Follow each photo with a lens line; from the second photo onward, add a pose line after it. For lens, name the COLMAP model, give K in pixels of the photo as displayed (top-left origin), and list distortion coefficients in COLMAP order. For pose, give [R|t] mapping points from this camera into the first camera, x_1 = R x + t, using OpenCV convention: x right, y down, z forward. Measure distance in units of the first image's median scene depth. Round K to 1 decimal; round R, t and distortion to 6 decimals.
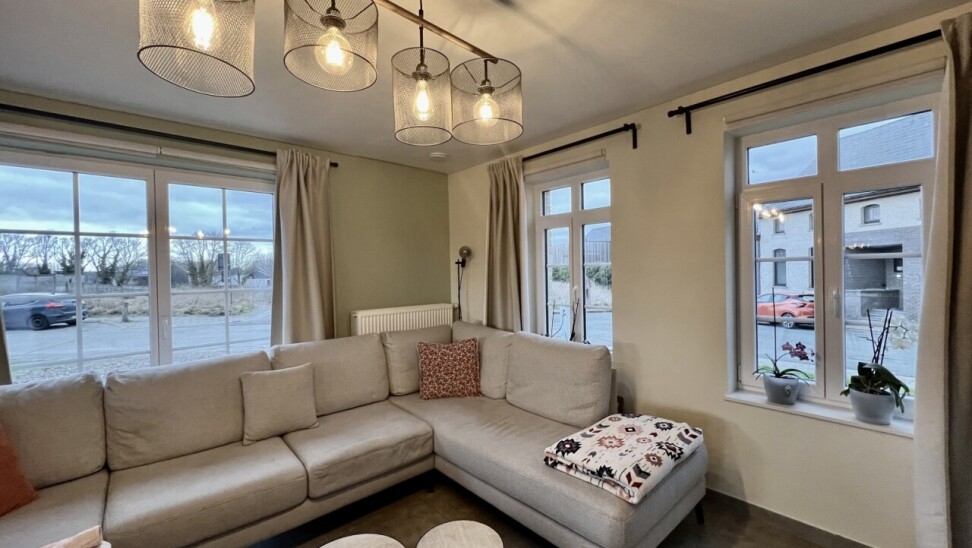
lens RADIAL K [[392.0, 0, 490.3], [0, 392.0, 273.8], [0, 0, 1]] dist [0.001004, 0.000601]
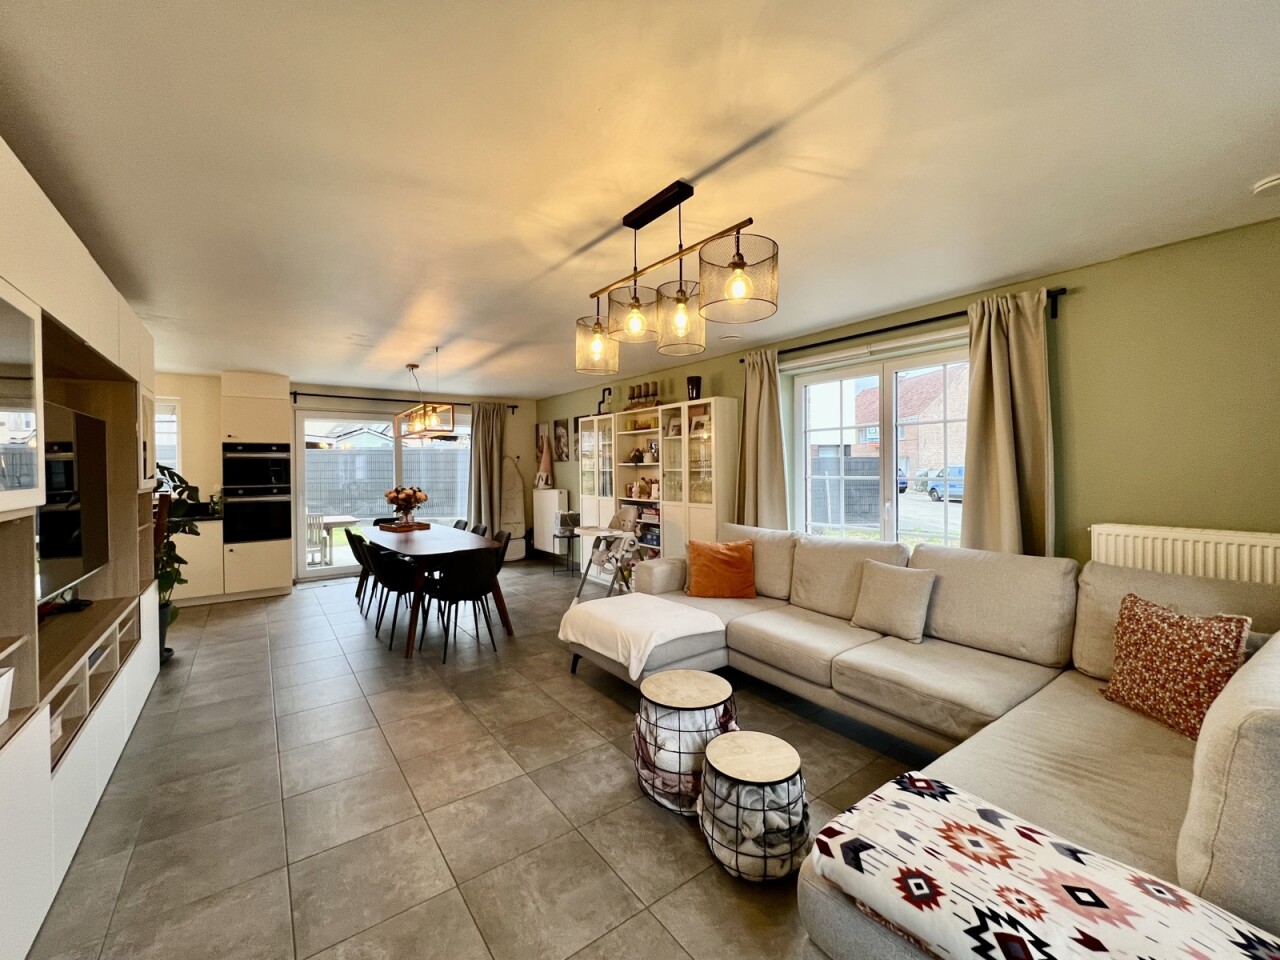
lens RADIAL K [[518.1, 0, 634.5], [0, 518.1, 473.8], [0, 0, 1]] dist [0.008240, 0.000381]
pose [[-0.100638, 0.035374, -0.994294, 0.868345], [0.005955, 0.999371, 0.034951, -0.021145], [0.994905, -0.002403, -0.100785, 0.621048]]
